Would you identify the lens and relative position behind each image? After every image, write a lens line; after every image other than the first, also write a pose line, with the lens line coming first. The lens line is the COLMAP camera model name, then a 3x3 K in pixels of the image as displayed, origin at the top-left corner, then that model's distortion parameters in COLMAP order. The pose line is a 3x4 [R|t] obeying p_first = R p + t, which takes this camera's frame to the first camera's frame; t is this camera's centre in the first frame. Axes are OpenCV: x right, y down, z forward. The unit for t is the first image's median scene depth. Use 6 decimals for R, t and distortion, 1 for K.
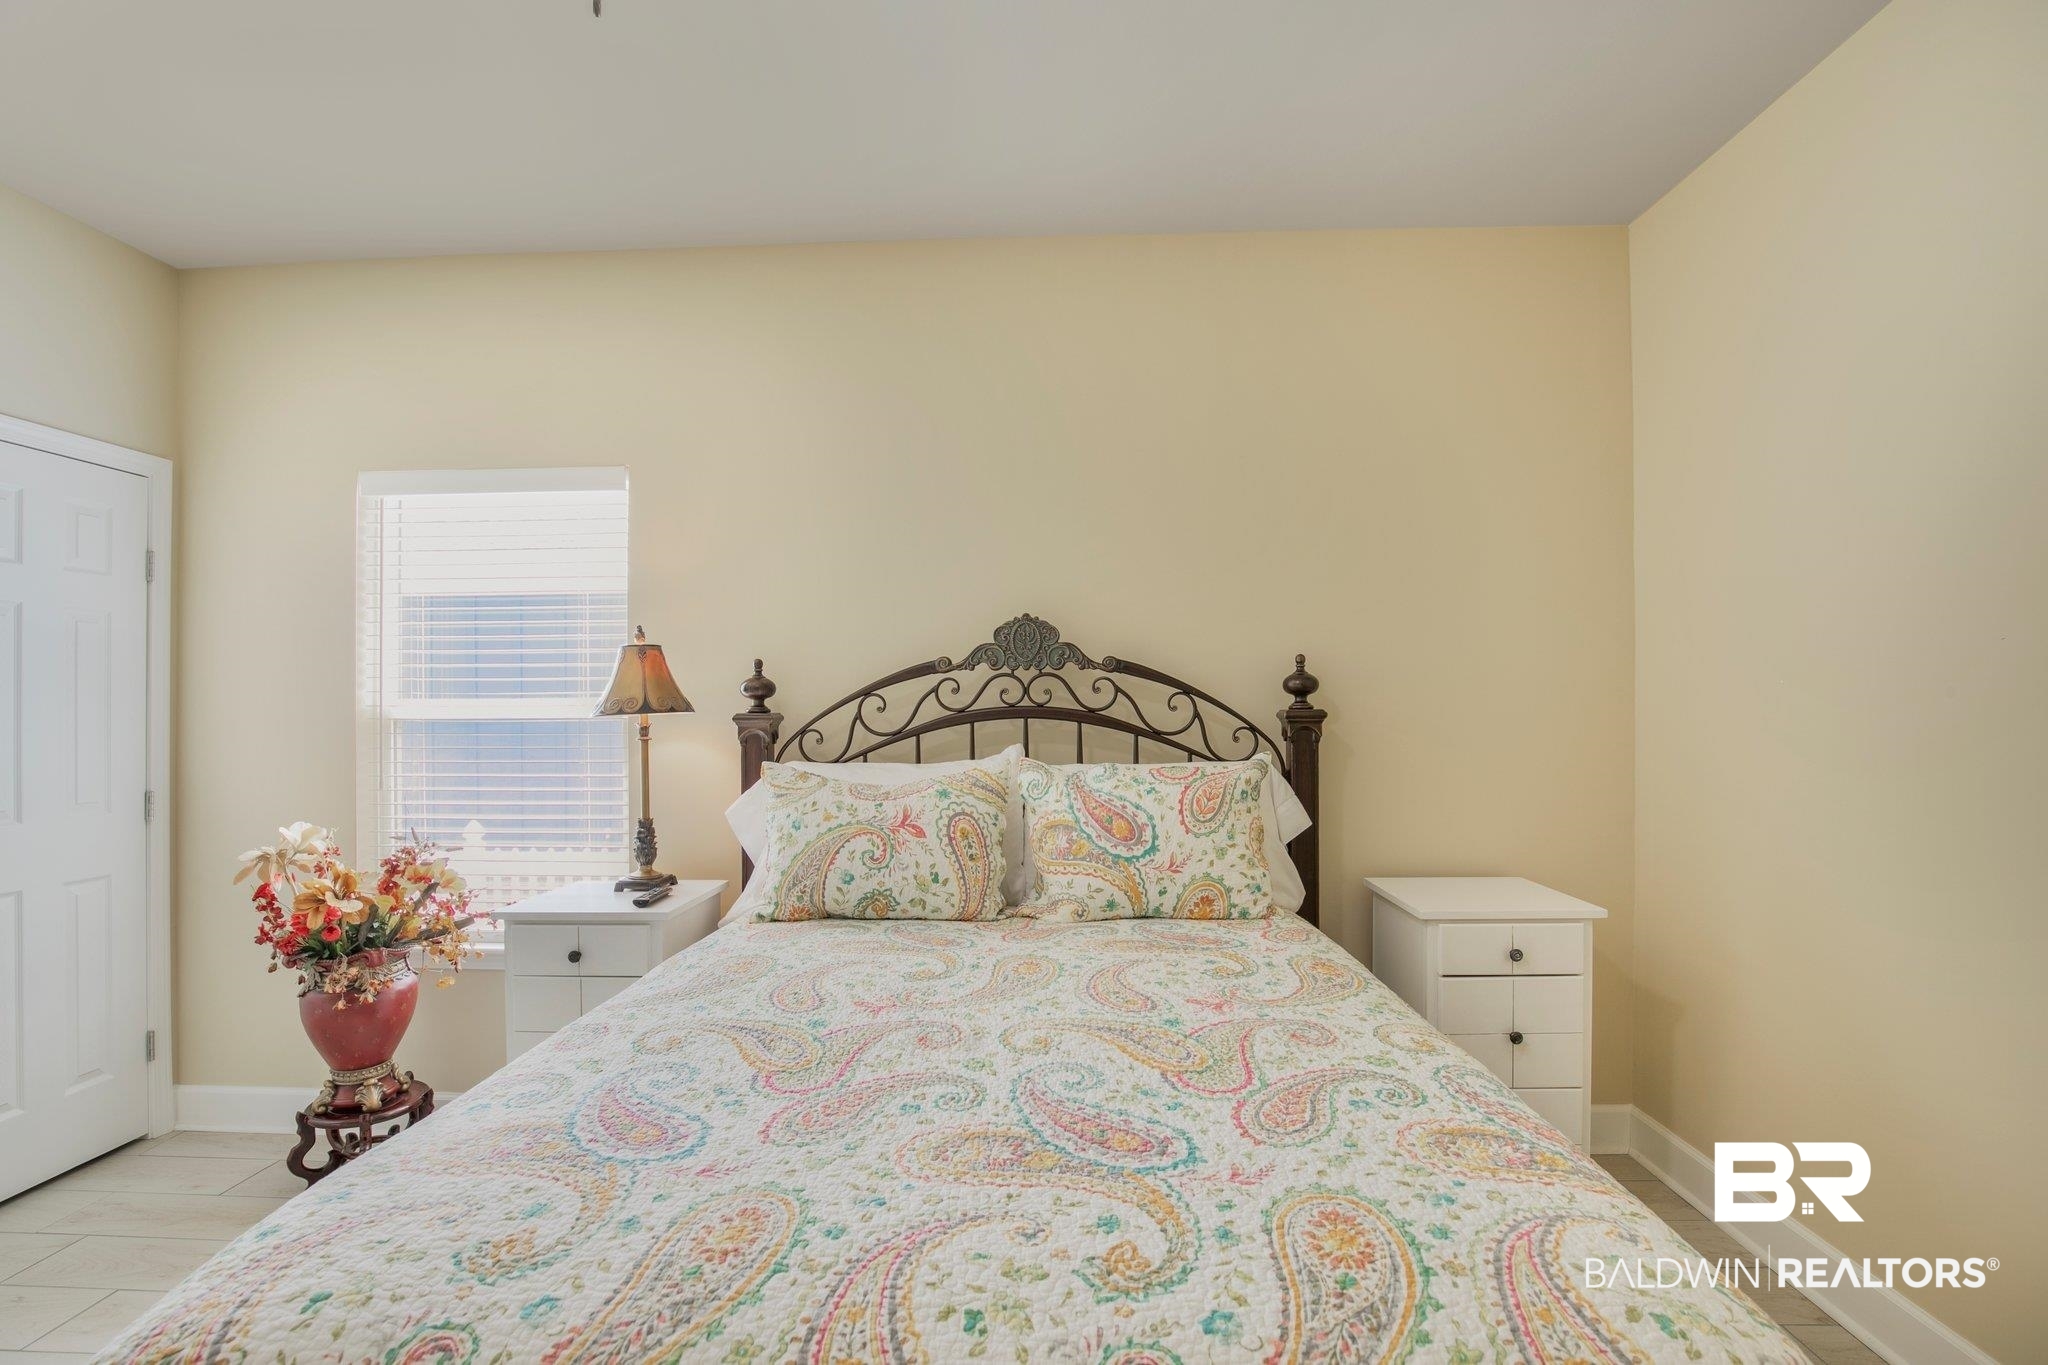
lens RADIAL K [[932.7, 0, 1011.3], [0, 932.7, 699.9], [0, 0, 1]] dist [-0.023037, 0.000722]
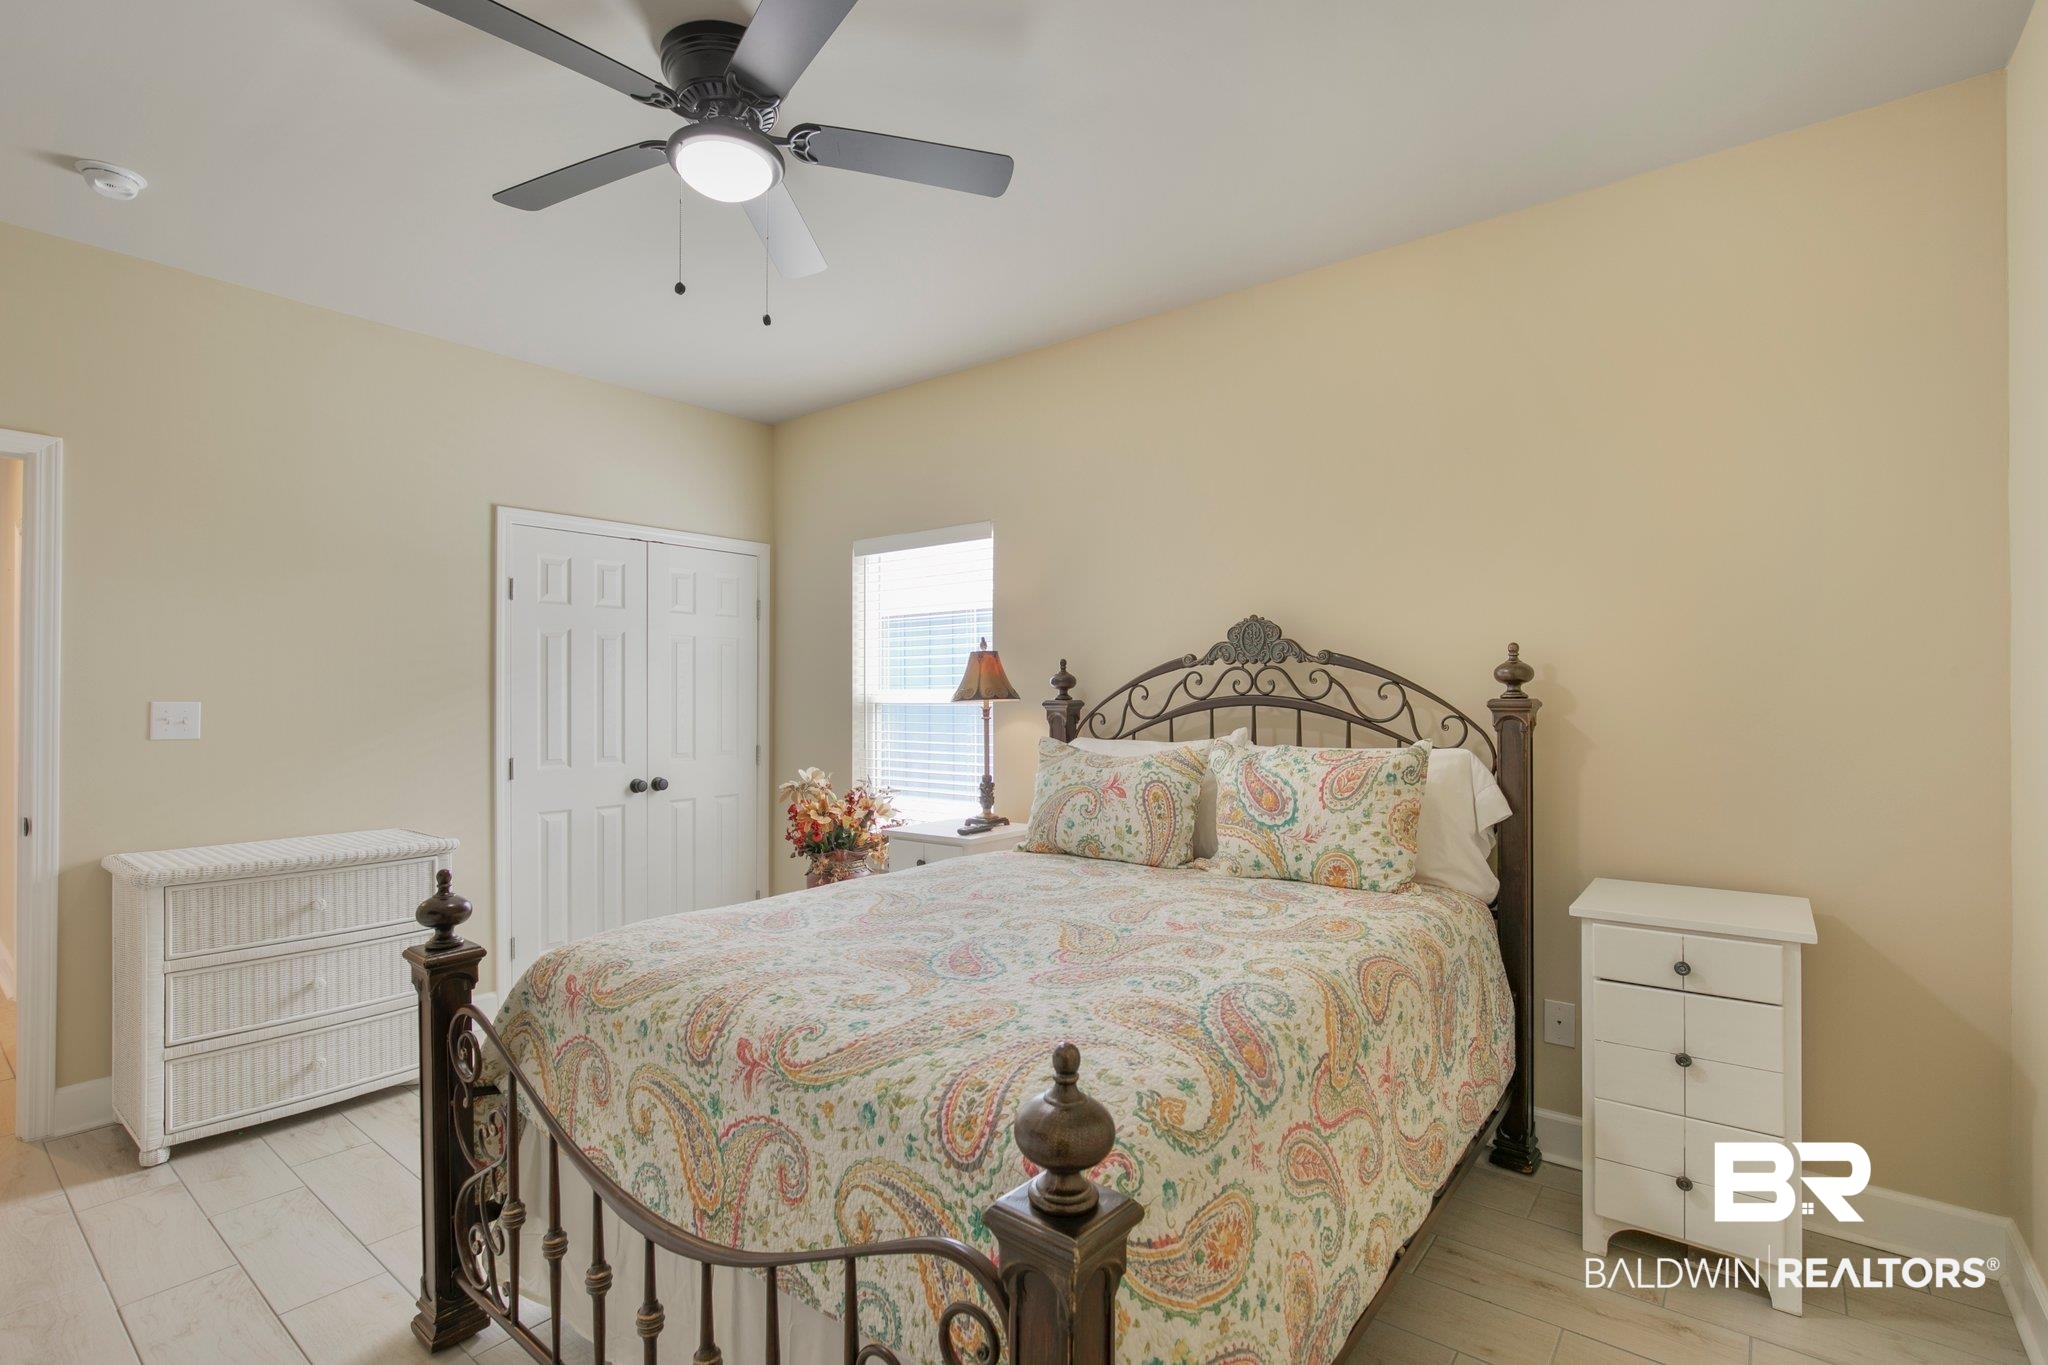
lens RADIAL K [[917.1, 0, 1021.5], [0, 917.1, 690.8], [0, 0, 1]] dist [0.005270, 0.000068]
pose [[0.817592, -0.002170, -0.575795, 0.496874], [0.004641, 0.999985, 0.002822, -0.003581], [0.575780, -0.004979, 0.817590, -0.108044]]
